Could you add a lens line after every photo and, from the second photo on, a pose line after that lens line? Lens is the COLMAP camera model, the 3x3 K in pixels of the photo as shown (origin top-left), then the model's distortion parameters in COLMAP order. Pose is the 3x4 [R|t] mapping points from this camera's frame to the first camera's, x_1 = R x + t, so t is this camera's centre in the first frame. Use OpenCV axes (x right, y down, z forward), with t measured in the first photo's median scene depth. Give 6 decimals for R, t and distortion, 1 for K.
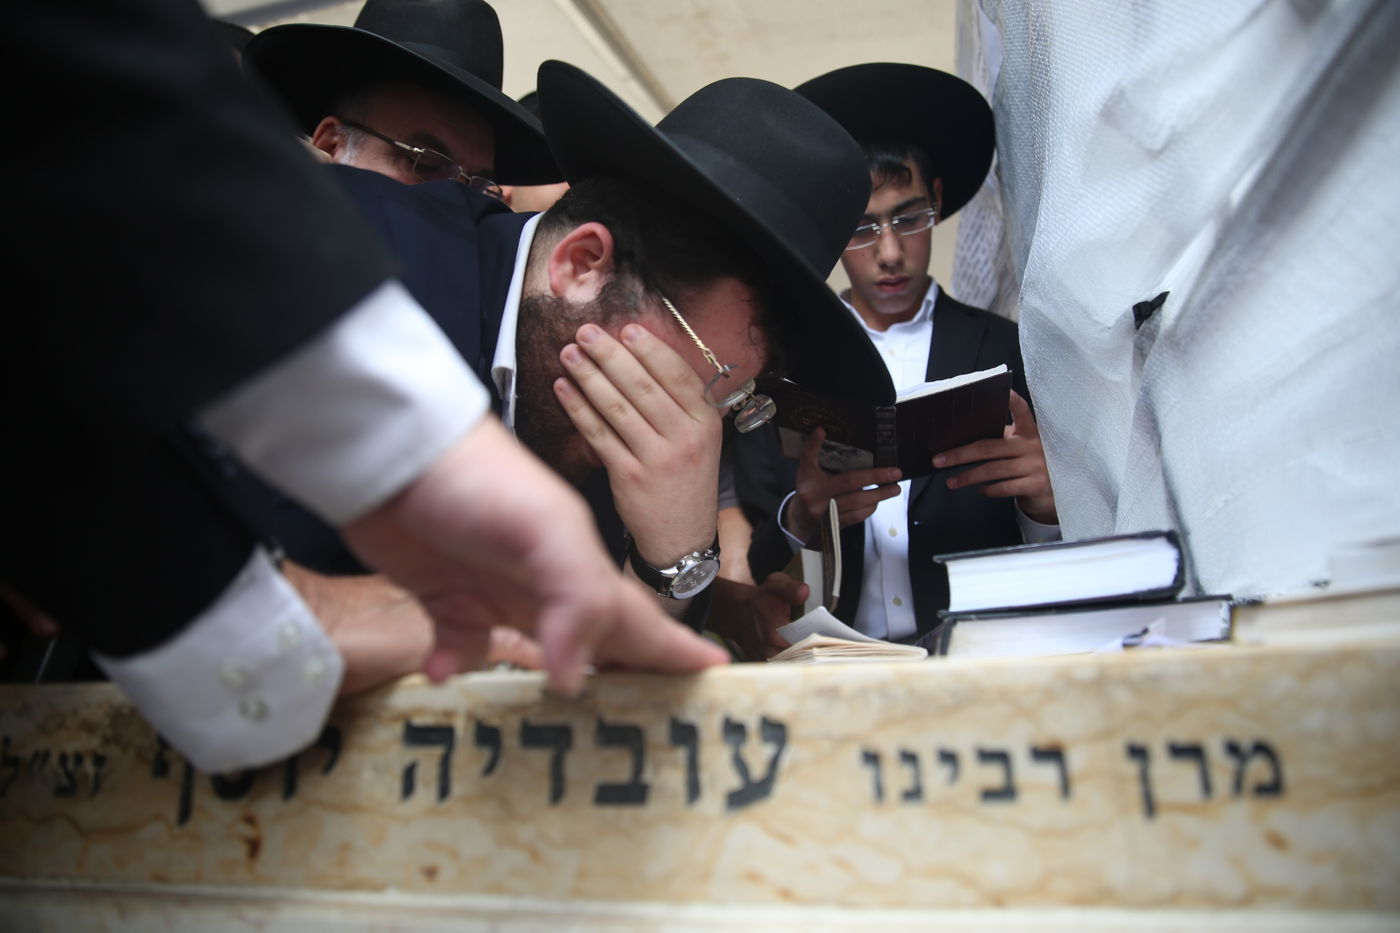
lens RADIAL K [[952.8, 0, 699.2], [0, 952.8, 462.4], [0, 0, 1]] dist [-0.111146, 0.073295]
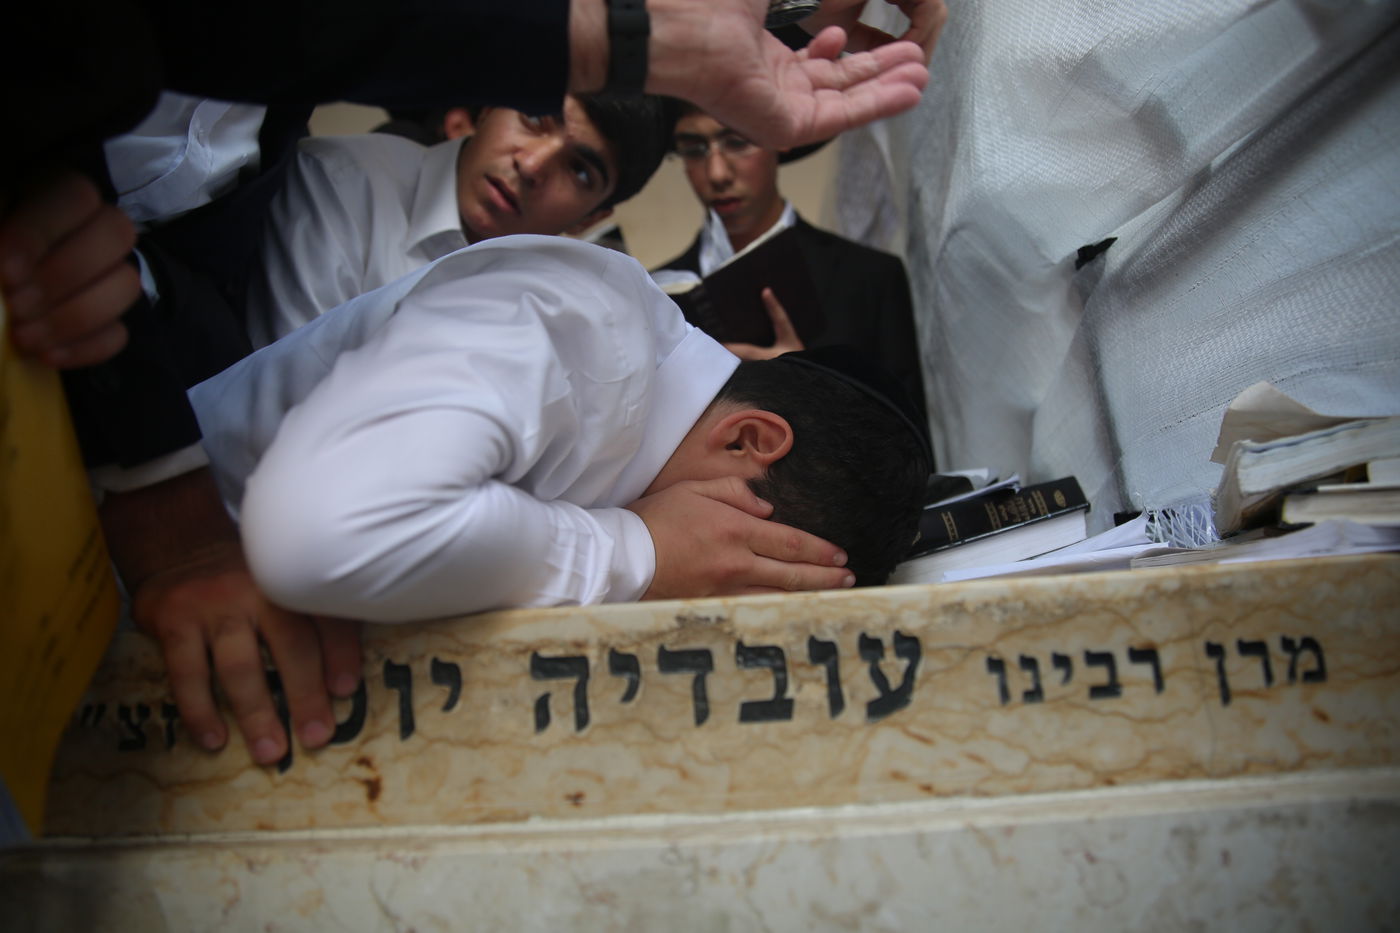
lens RADIAL K [[952.8, 0, 694.7], [0, 952.8, 467.4], [0, 0, 1]] dist [-0.111146, 0.073295]
pose [[0.978361, -0.005827, 0.206824, -0.385113], [-0.015107, 0.994924, 0.099491, -0.026576], [-0.206354, -0.100463, 0.973306, 0.003068]]
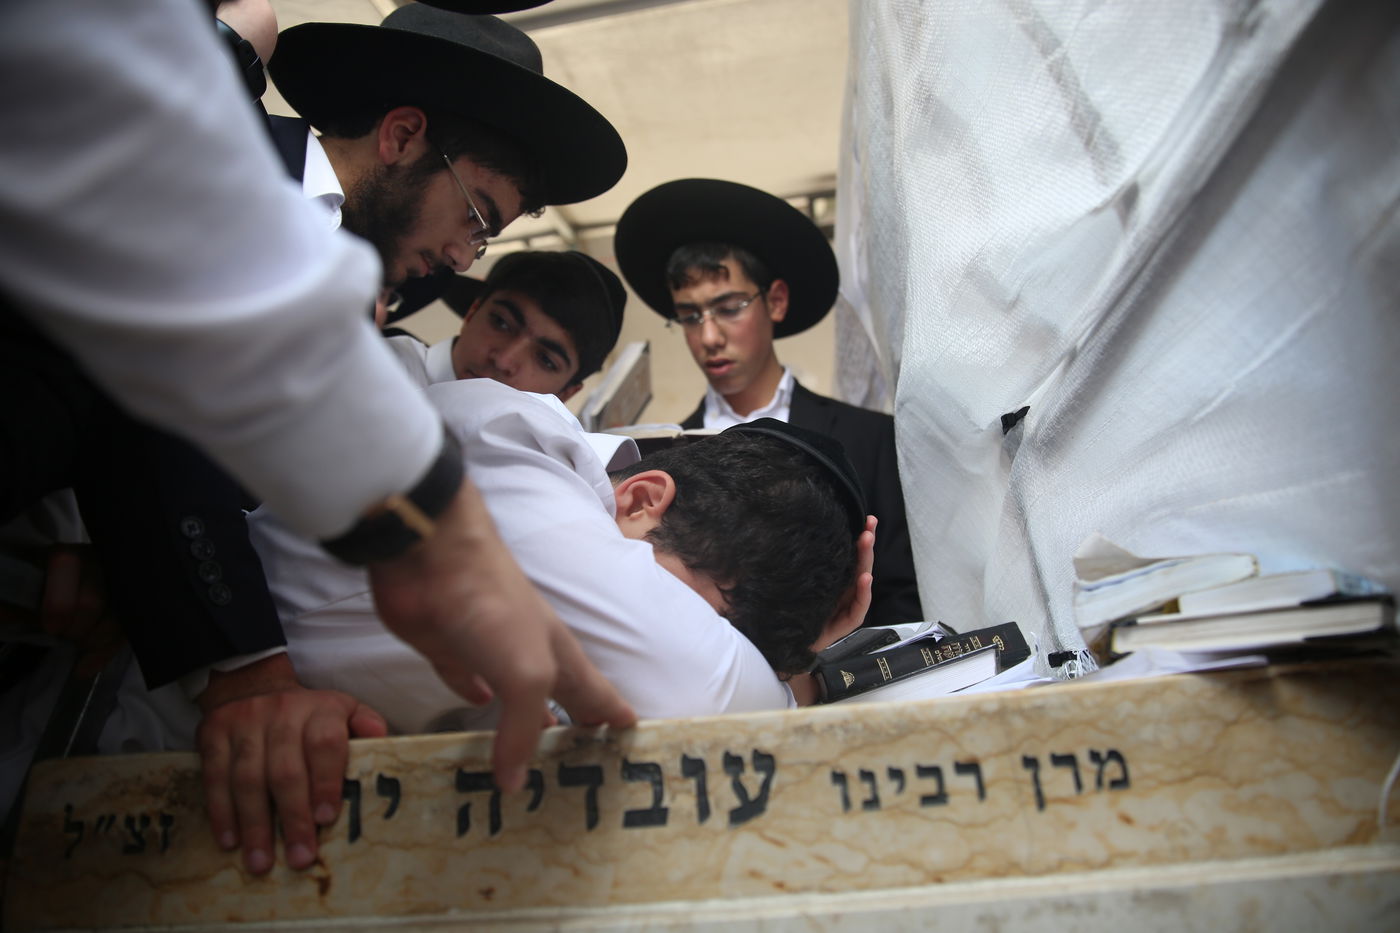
lens RADIAL K [[952.8, 0, 709.2], [0, 952.8, 460.6], [0, 0, 1]] dist [-0.111146, 0.073295]
pose [[0.988560, 0.003351, 0.150794, -0.192416], [0.008543, 0.996904, -0.078159, -0.029190], [-0.150589, 0.078553, 0.985471, -0.304828]]
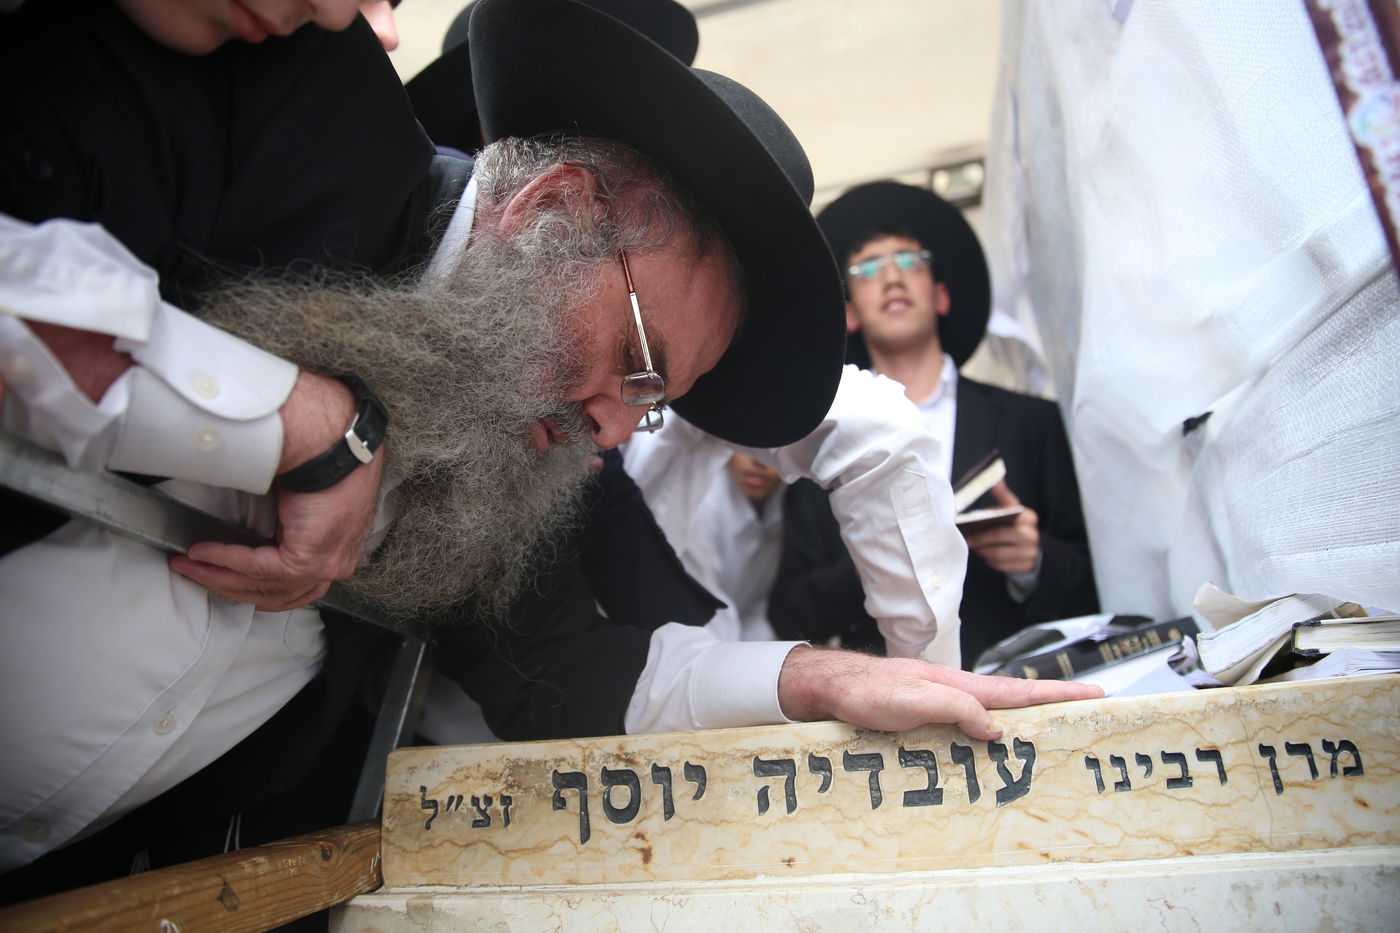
lens RADIAL K [[952.8, 0, 698.1], [0, 952.8, 449.5], [0, 0, 1]] dist [-0.111146, 0.073295]
pose [[0.999172, -0.026351, 0.030993, -0.473247], [0.028515, 0.997028, -0.071571, -0.101059], [-0.029015, 0.072396, 0.996954, -0.506171]]
